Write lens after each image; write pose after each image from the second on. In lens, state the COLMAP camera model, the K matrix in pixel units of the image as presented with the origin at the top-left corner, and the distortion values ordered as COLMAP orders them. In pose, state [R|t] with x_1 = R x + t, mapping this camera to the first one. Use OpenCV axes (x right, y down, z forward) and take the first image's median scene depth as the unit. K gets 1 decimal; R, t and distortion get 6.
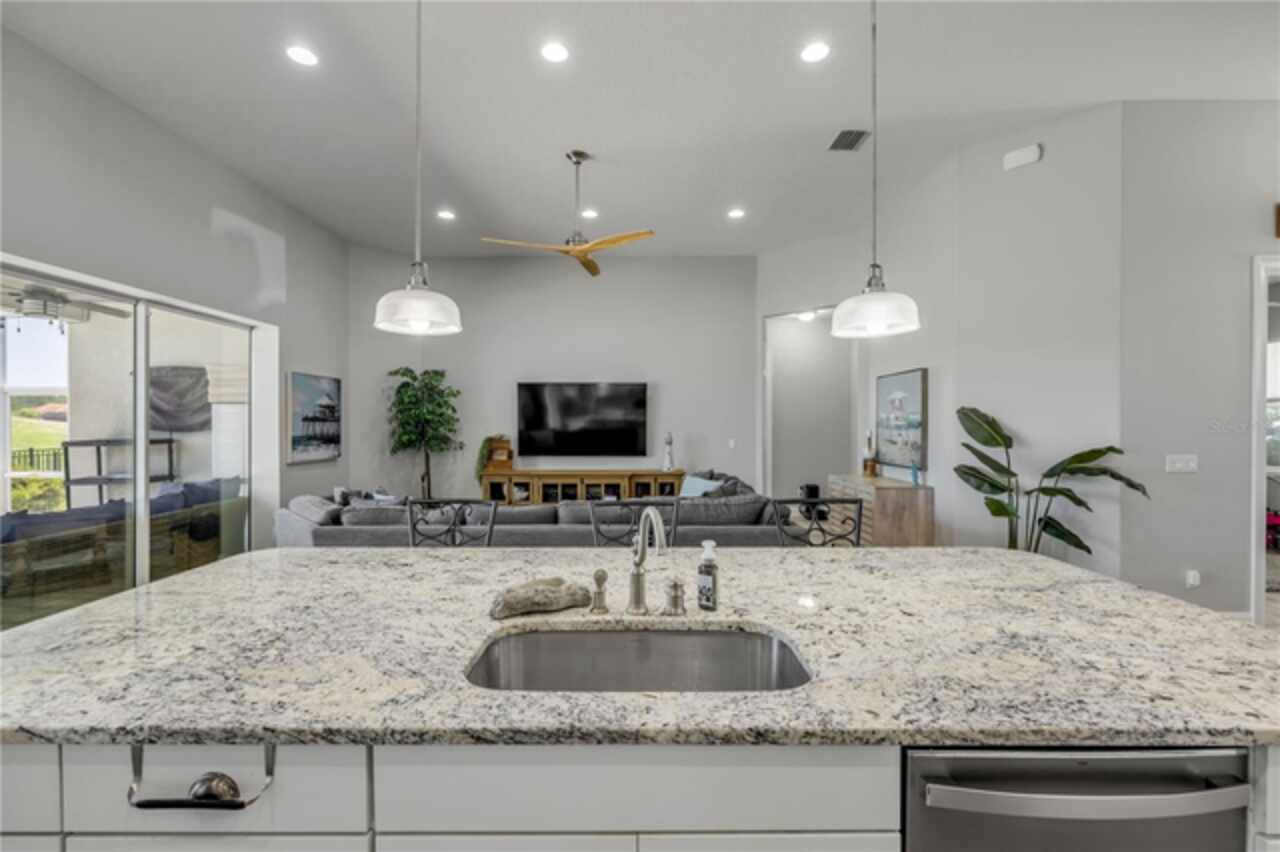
lens RADIAL K [[549.1, 0, 639.6], [0, 549.1, 417.0], [0, 0, 1]] dist [-0.000132, -0.000258]
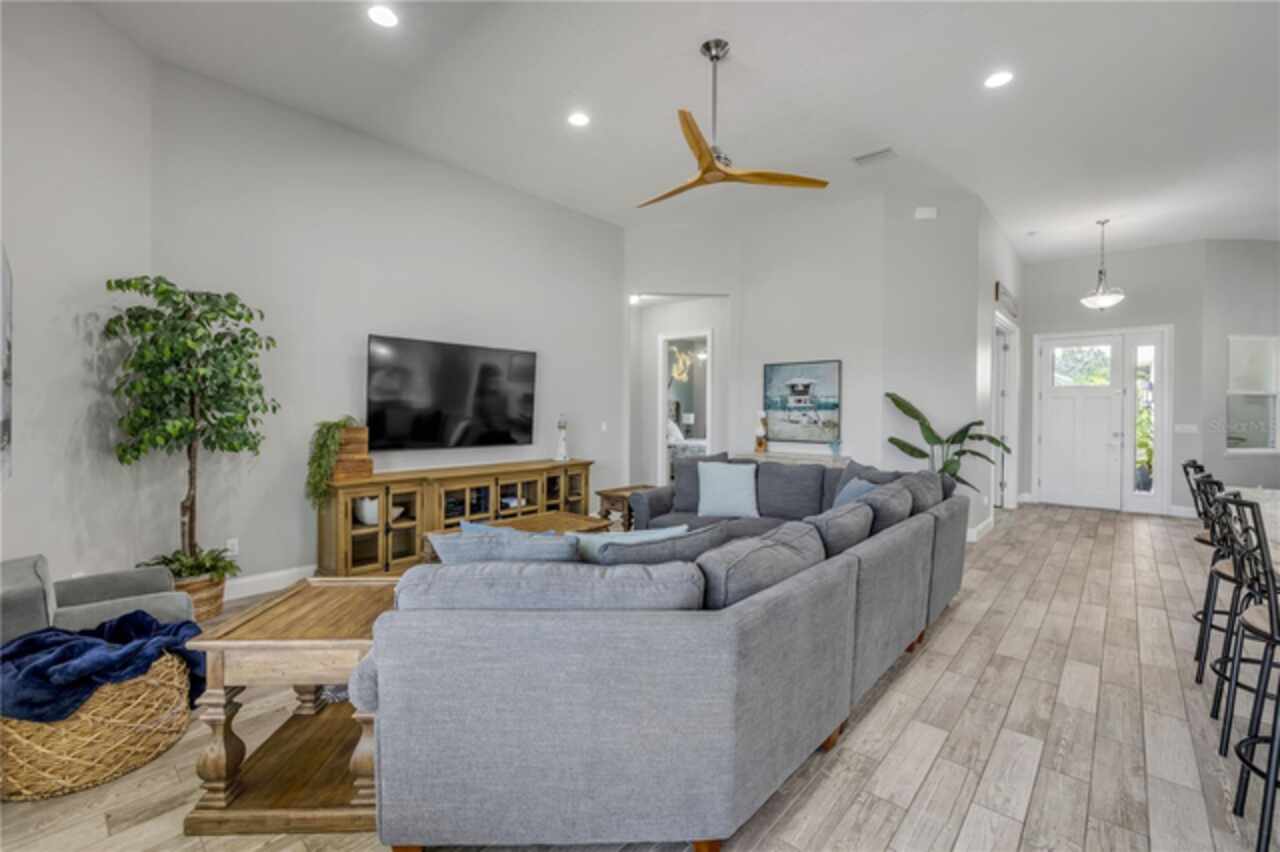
lens RADIAL K [[545.6, 0, 637.0], [0, 545.6, 410.2], [0, 0, 1]] dist [-0.000869, -0.000228]
pose [[0.673590, 0.004004, 0.739094, -0.541655], [-0.017963, 0.999779, 0.010954, 0.013839], [-0.738887, -0.020655, 0.673513, 0.413786]]
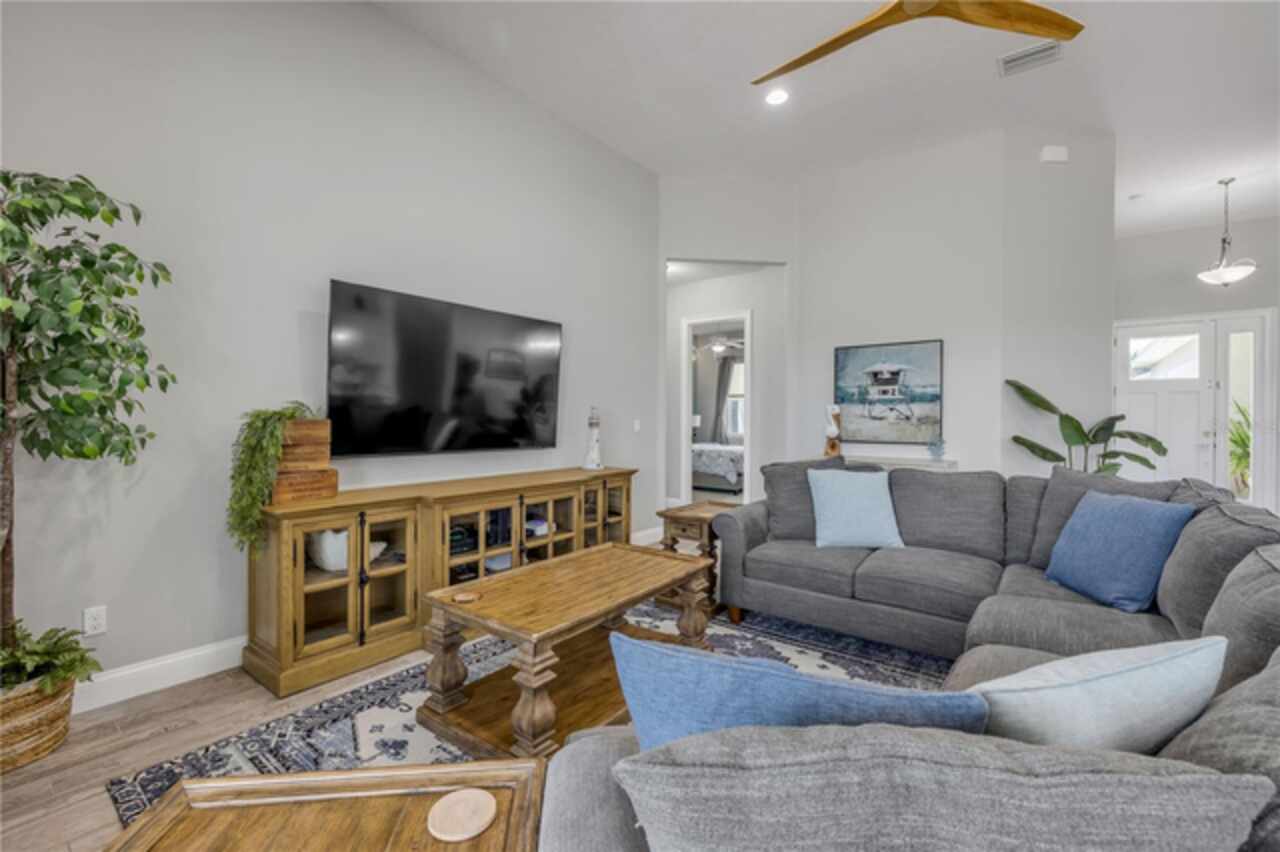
lens RADIAL K [[549.1, 0, 639.6], [0, 549.1, 417.0], [0, 0, 1]] dist [-0.000132, -0.000258]
pose [[0.620686, 0.002995, 0.784054, -0.456083], [-0.016886, 0.999812, 0.009549, 0.037895], [-0.783878, -0.019166, 0.620619, 0.651425]]
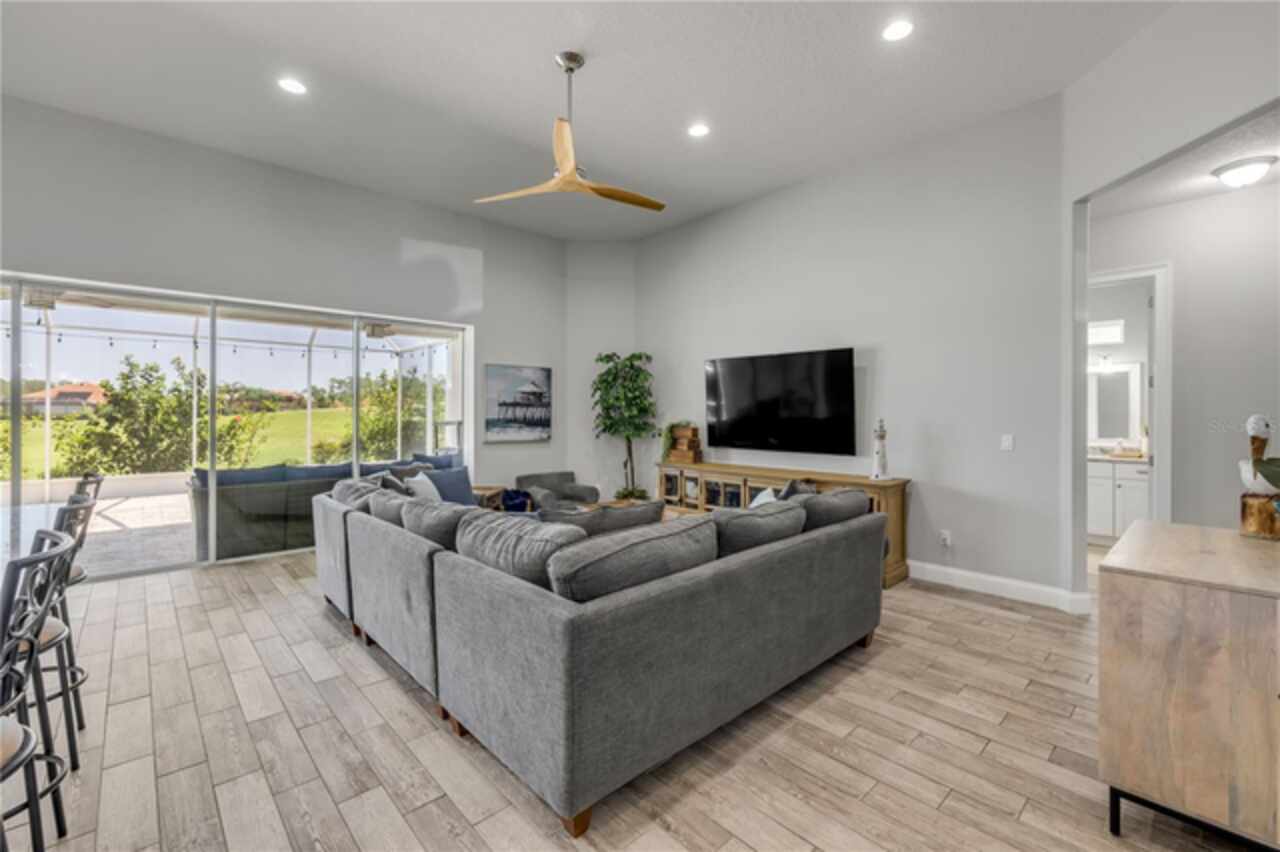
lens RADIAL K [[545.6, 0, 637.0], [0, 545.6, 410.2], [0, 0, 1]] dist [-0.000869, -0.000228]
pose [[0.672599, -0.003212, -0.740000, 0.382505], [0.007723, 0.999967, 0.002679, 0.013626], [0.739967, -0.007518, 0.672602, 0.399733]]
